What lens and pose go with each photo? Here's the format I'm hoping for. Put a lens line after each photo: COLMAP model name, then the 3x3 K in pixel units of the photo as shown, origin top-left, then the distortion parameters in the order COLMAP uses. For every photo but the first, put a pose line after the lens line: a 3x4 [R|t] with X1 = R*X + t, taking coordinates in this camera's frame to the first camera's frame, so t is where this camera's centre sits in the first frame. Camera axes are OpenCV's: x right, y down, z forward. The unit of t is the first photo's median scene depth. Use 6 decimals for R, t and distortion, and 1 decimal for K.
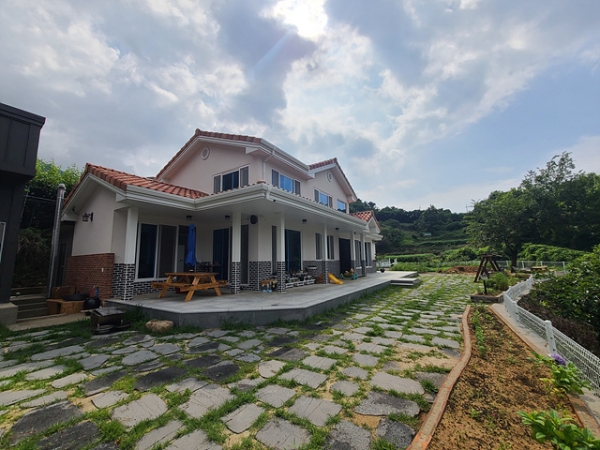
lens RADIAL K [[244.8, 0, 298.9], [0, 244.8, 225.7], [0, 0, 1]] dist [-0.000013, 0.000202]
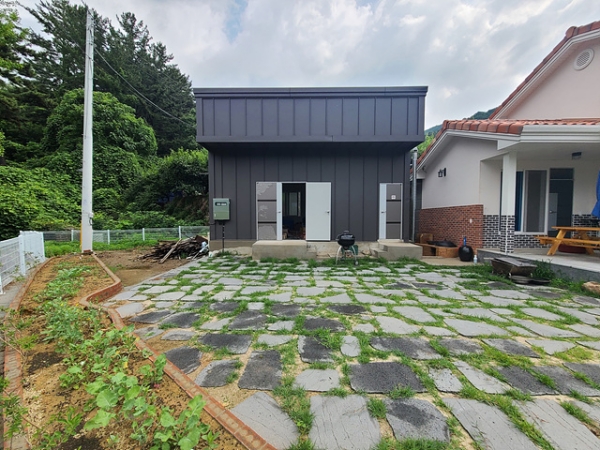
lens RADIAL K [[244.8, 0, 298.4], [0, 244.8, 227.2], [0, 0, 1]] dist [-0.000013, 0.000202]
pose [[0.561826, 0.045764, -0.825989, -0.360119], [0.111708, 0.985127, 0.130563, -0.012195], [0.819679, -0.165623, 0.548357, -0.182427]]
